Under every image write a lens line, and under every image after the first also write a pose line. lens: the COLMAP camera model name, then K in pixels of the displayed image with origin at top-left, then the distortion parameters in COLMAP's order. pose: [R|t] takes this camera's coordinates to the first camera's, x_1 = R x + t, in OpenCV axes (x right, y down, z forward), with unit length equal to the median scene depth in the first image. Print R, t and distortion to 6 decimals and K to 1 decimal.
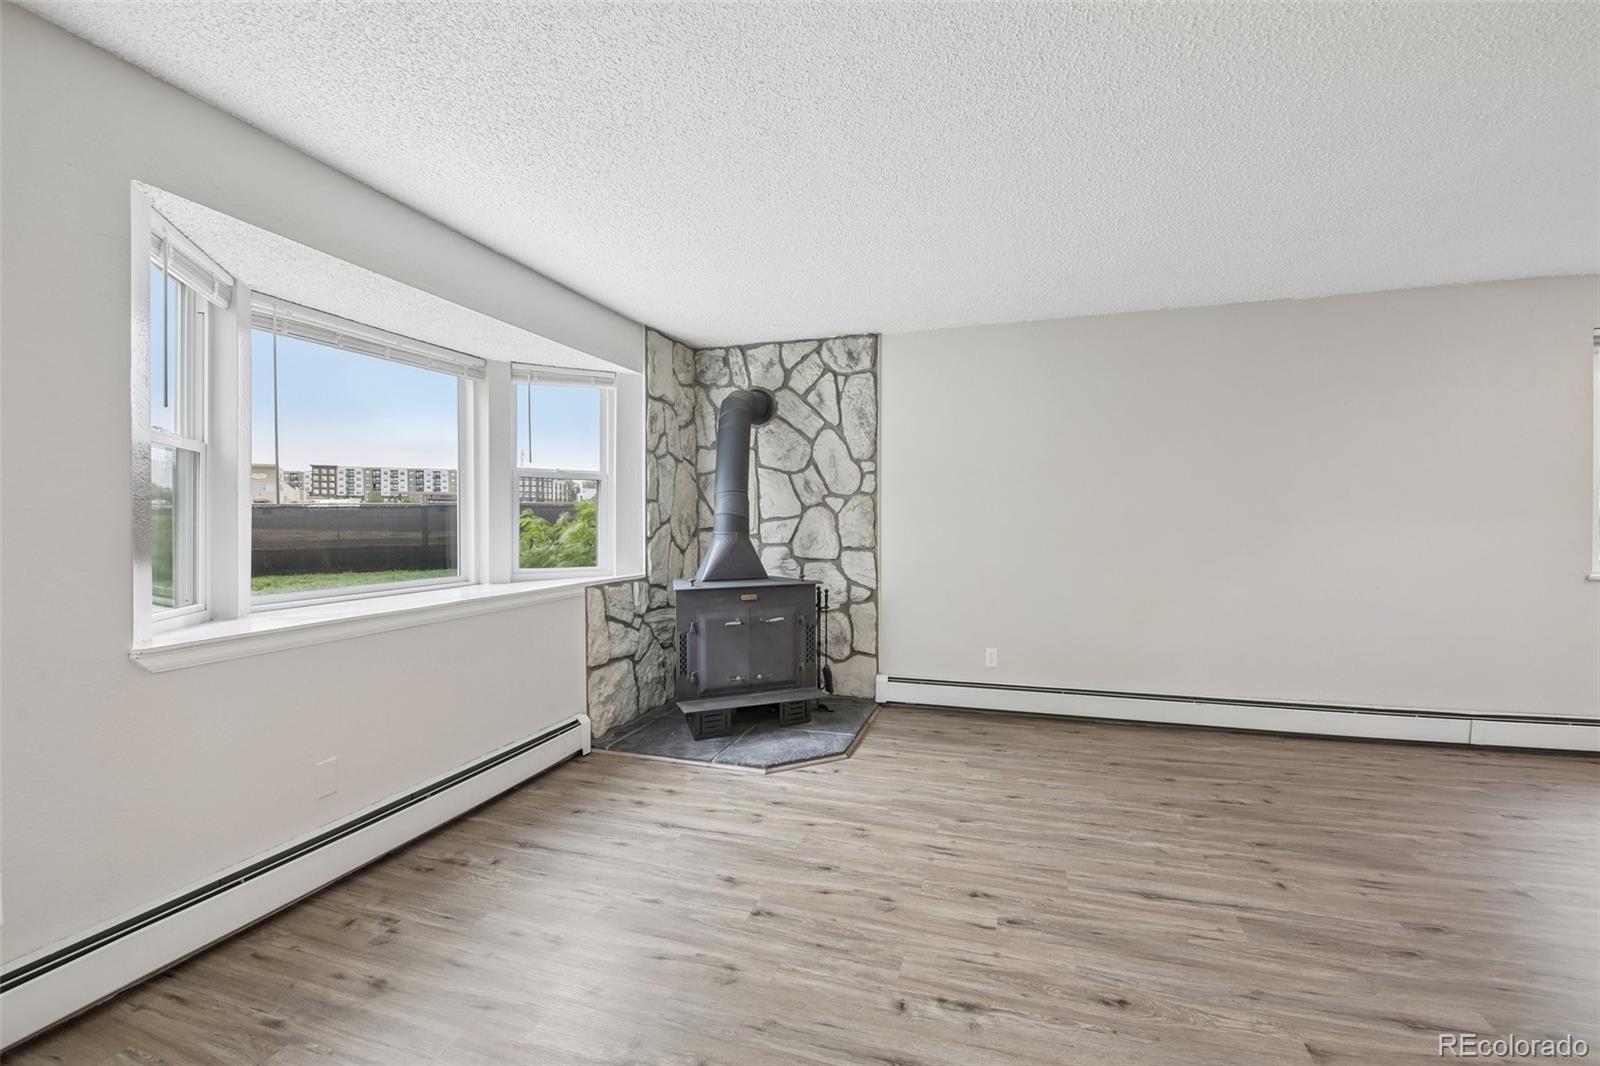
lens RADIAL K [[685.3, 0, 790.0], [0, 685.3, 513.5], [0, 0, 1]] dist [-0.000191, -0.009099]
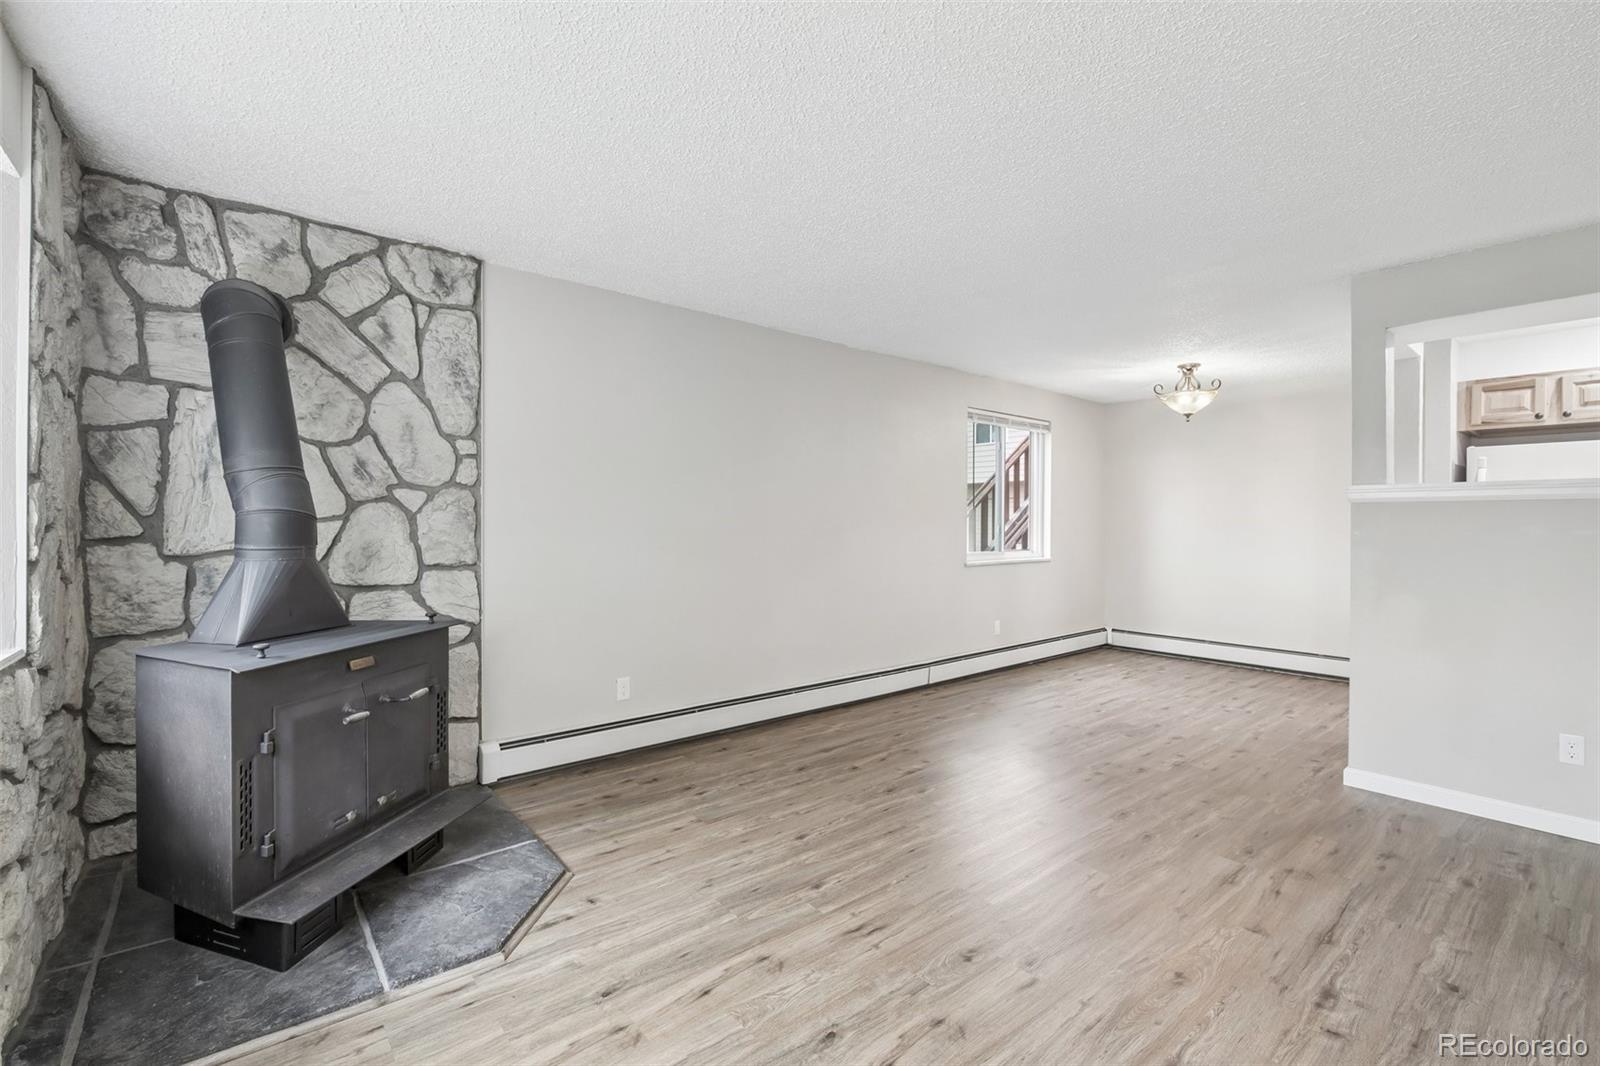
lens RADIAL K [[685.3, 0, 789.6], [0, 685.3, 521.4], [0, 0, 1]] dist [-0.000191, -0.009099]
pose [[0.546354, 0.010492, 0.837489, -0.349222], [-0.014169, 0.999894, -0.003283, 0.005148], [-0.837435, -0.010073, 0.546445, 0.428193]]
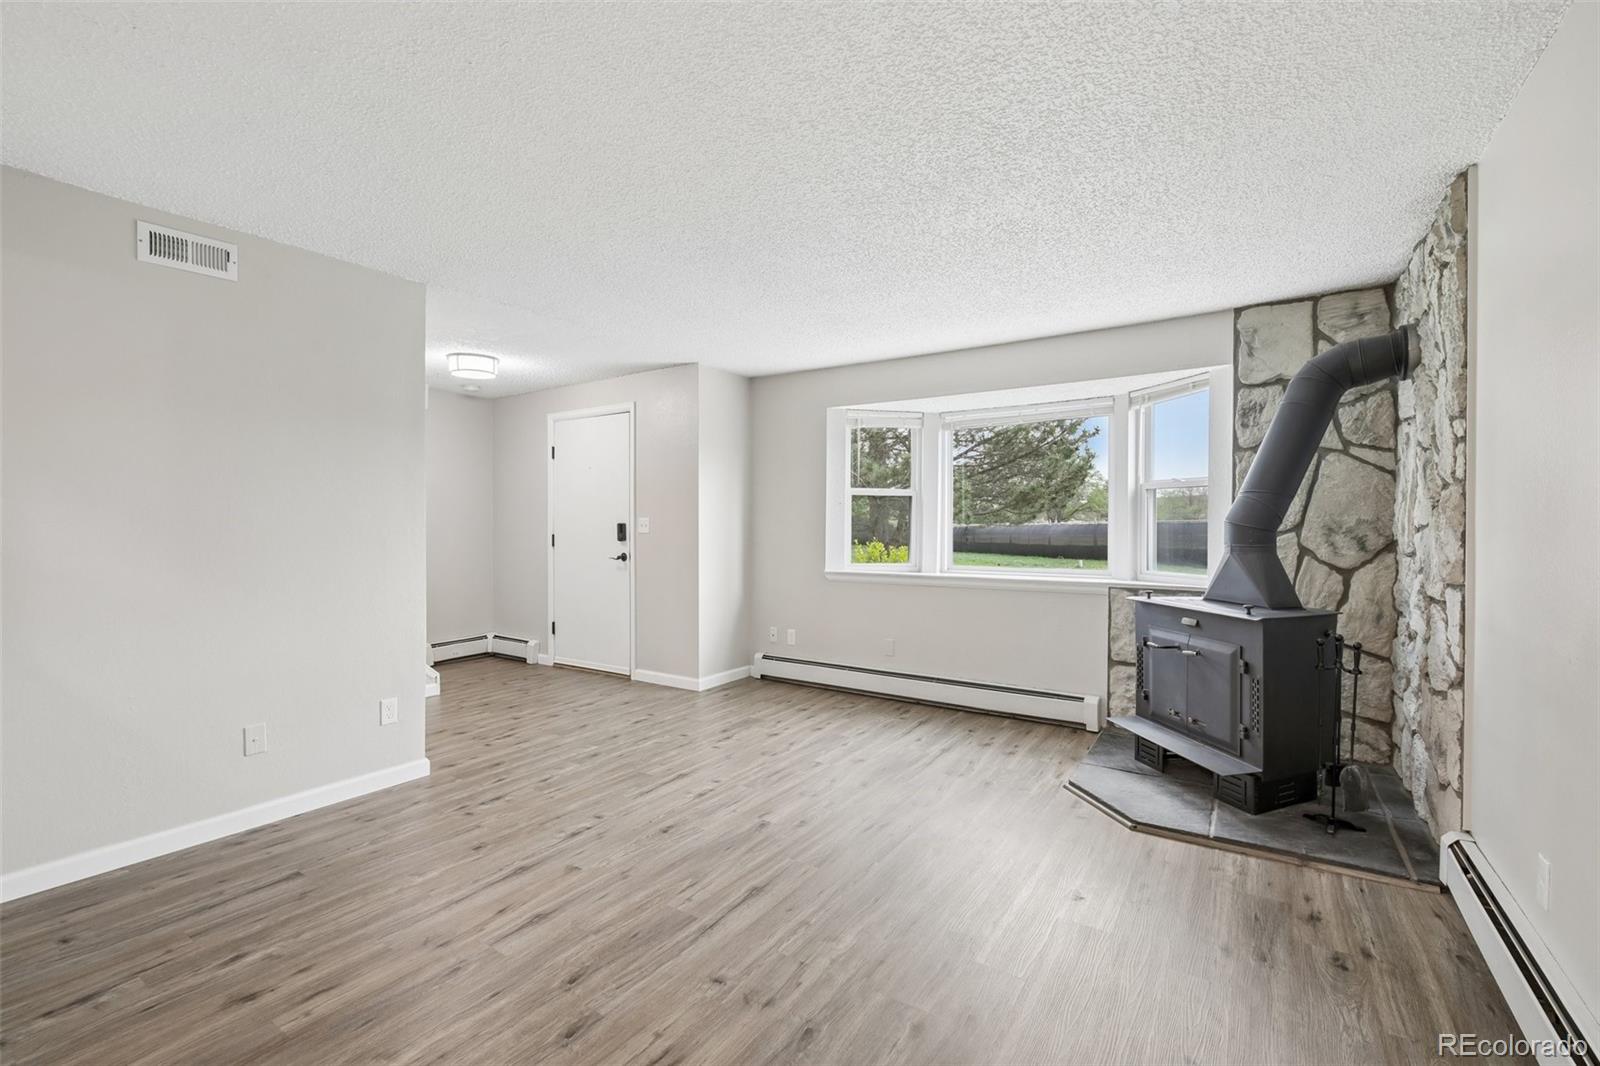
lens RADIAL K [[685.3, 0, 803.9], [0, 685.3, 502.7], [0, 0, 1]] dist [-0.000191, -0.009099]
pose [[-0.254635, -0.027721, -0.966640, 0.906088], [0.007286, 0.999506, -0.030583, -0.000218], [0.967010, -0.014831, -0.254307, 0.794460]]
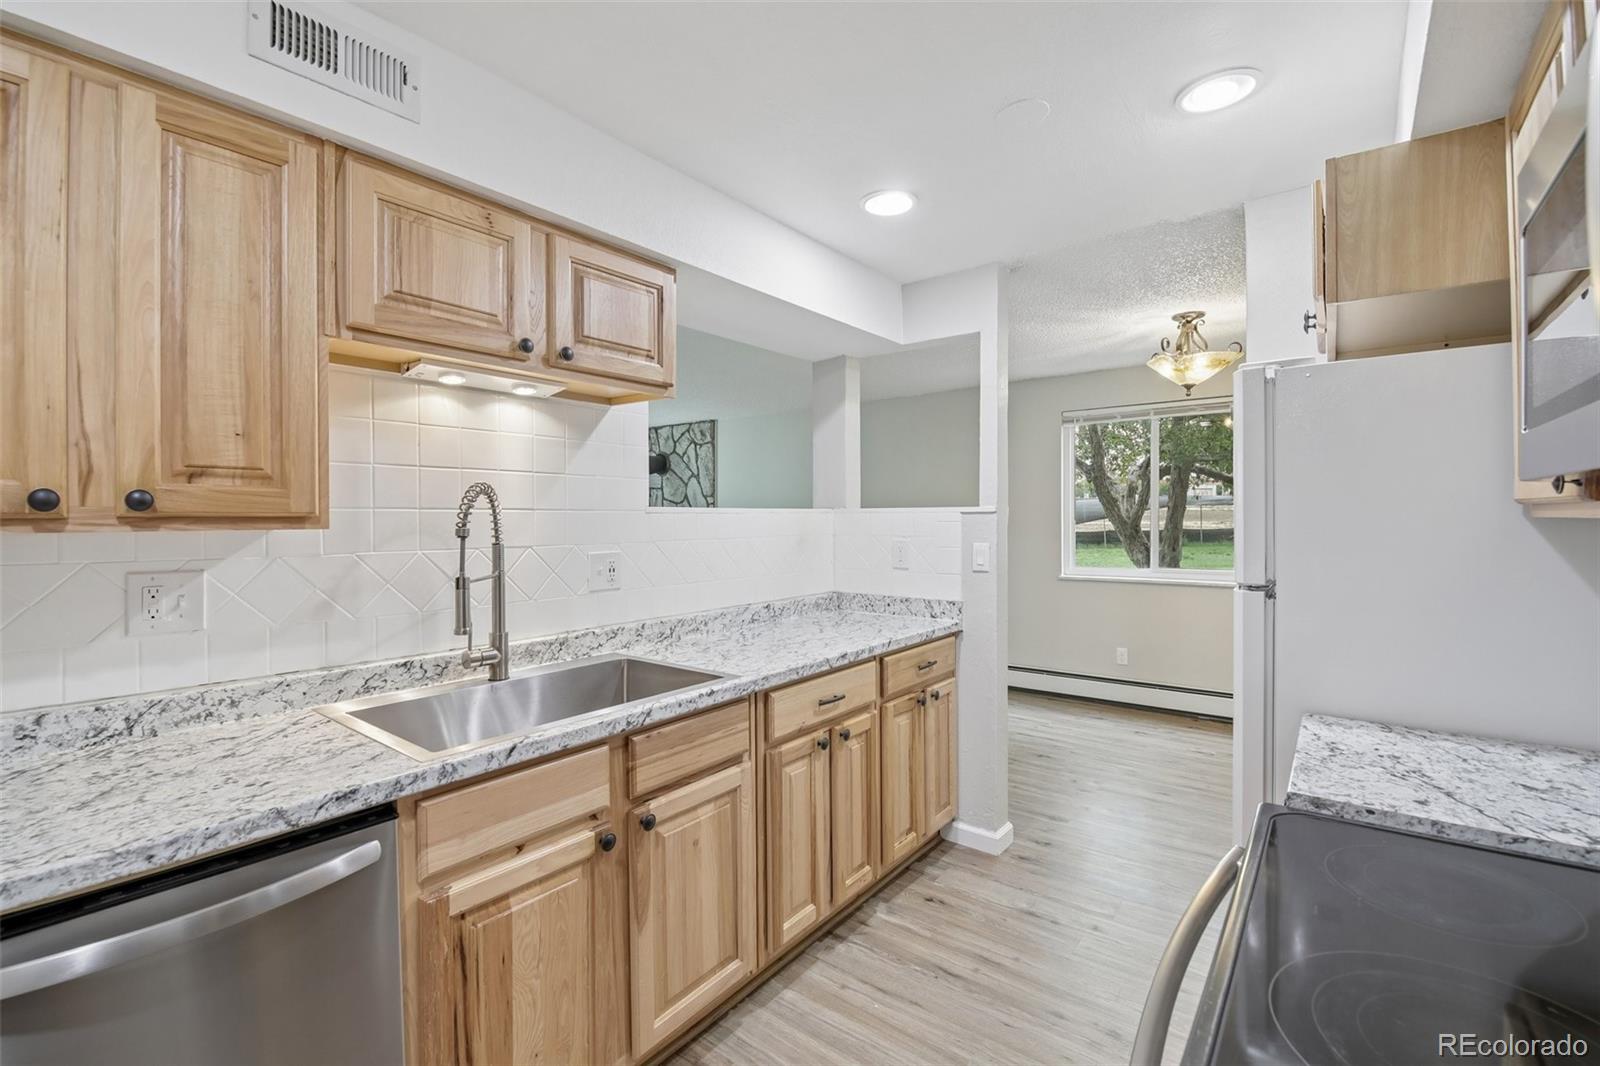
lens RADIAL K [[685.3, 0, 795.5], [0, 685.3, 543.4], [0, 0, 1]] dist [-0.000191, -0.009099]
pose [[0.947096, 0.009407, -0.320812, 1.044515], [0.002437, 0.999331, 0.036497, -0.027120], [0.320941, -0.035348, 0.946439, -0.644463]]
